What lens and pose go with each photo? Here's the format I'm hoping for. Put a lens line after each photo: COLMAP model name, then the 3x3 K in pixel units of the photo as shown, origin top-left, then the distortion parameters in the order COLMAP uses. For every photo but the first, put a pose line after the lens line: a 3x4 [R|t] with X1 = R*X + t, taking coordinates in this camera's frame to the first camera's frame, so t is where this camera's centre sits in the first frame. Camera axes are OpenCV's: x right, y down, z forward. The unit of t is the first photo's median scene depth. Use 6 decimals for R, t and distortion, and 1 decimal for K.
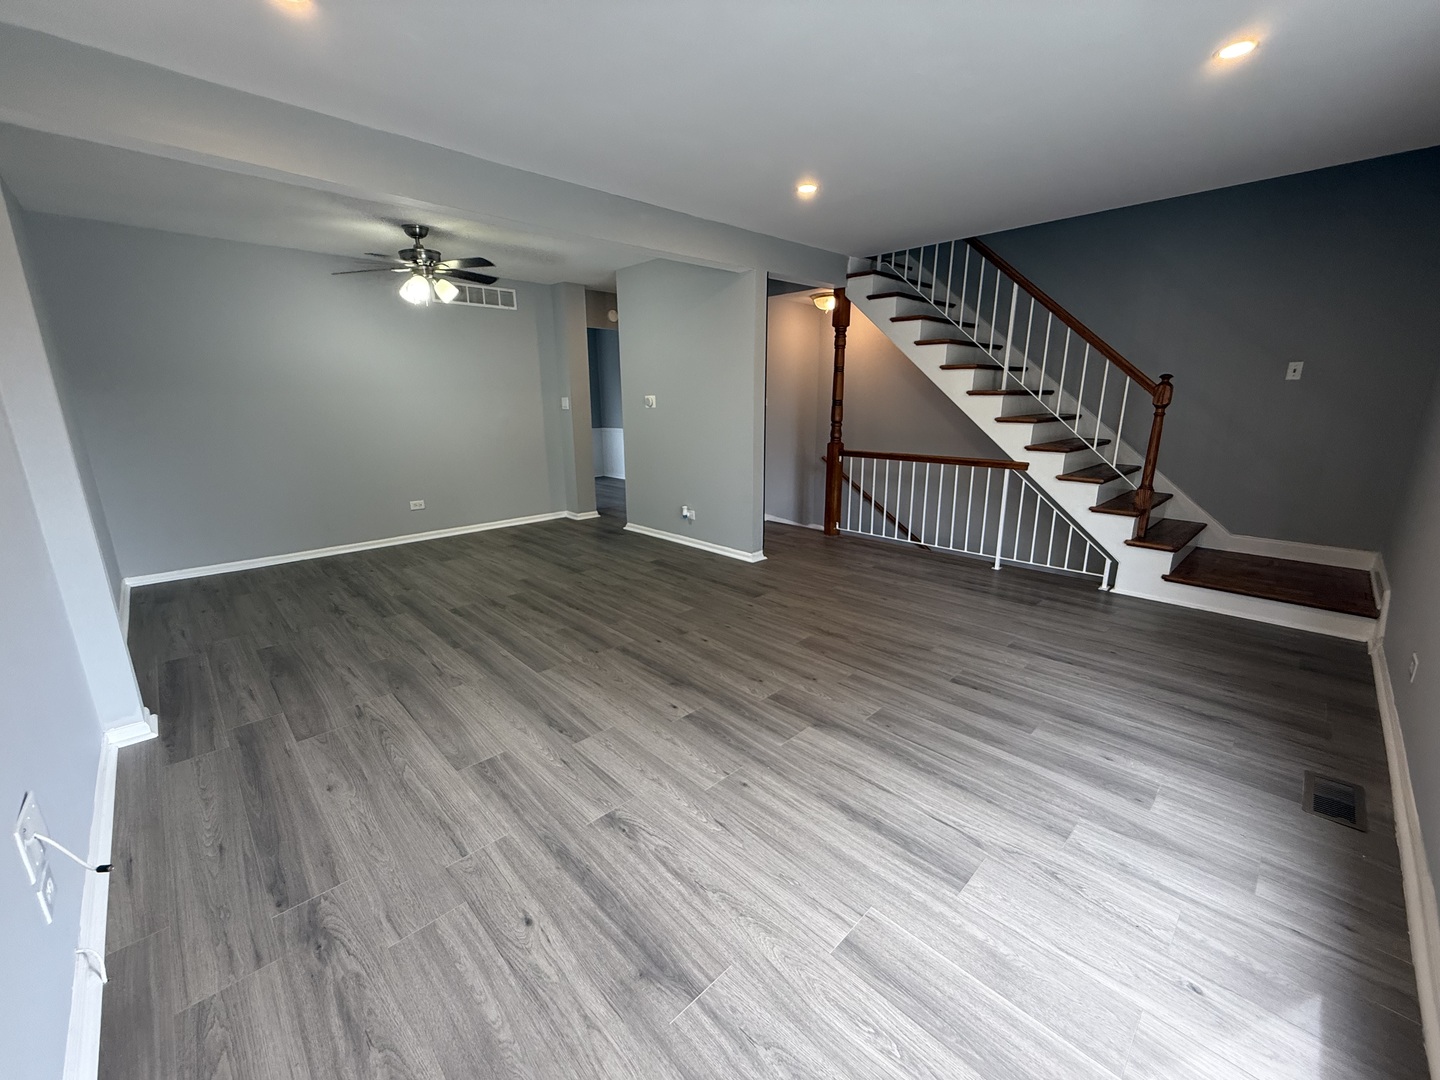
lens RADIAL K [[576.3, 0, 717.4], [0, 576.3, 542.0], [0, 0, 1]] dist [0.000386, 0.000110]
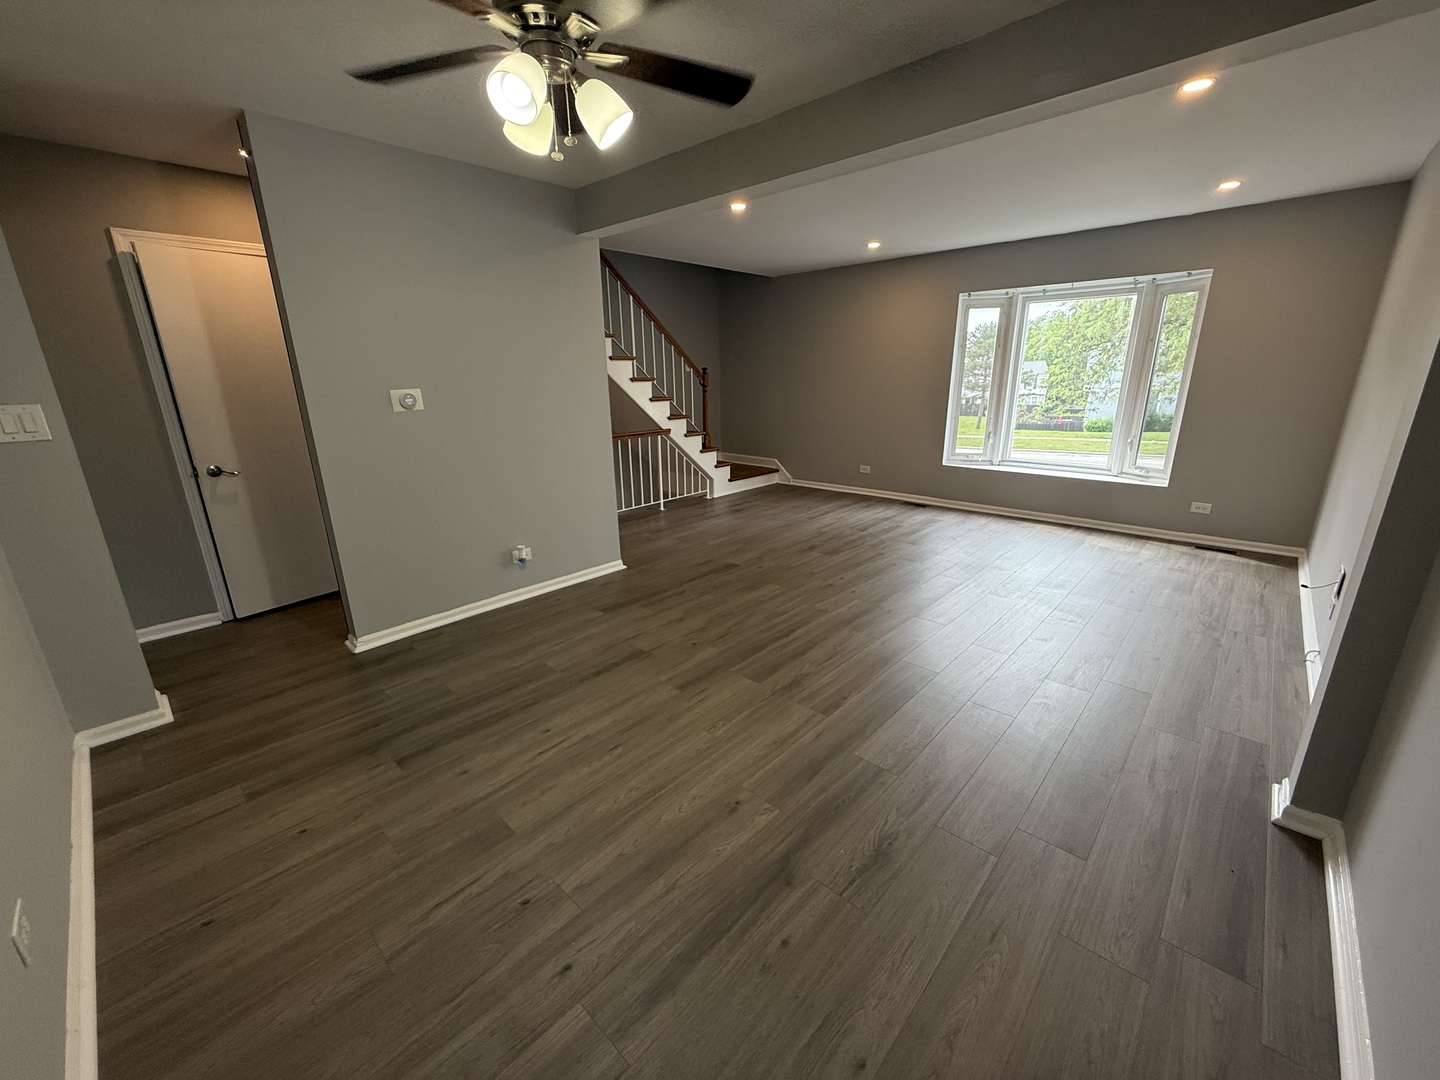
lens RADIAL K [[576.3, 0, 717.6], [0, 576.3, 540.4], [0, 0, 1]] dist [0.000386, 0.000110]
pose [[-0.049773, -0.274915, 0.960179, -0.956793], [0.257766, 0.925266, 0.278280, -0.260532], [-0.964924, 0.261353, 0.024810, 0.973079]]
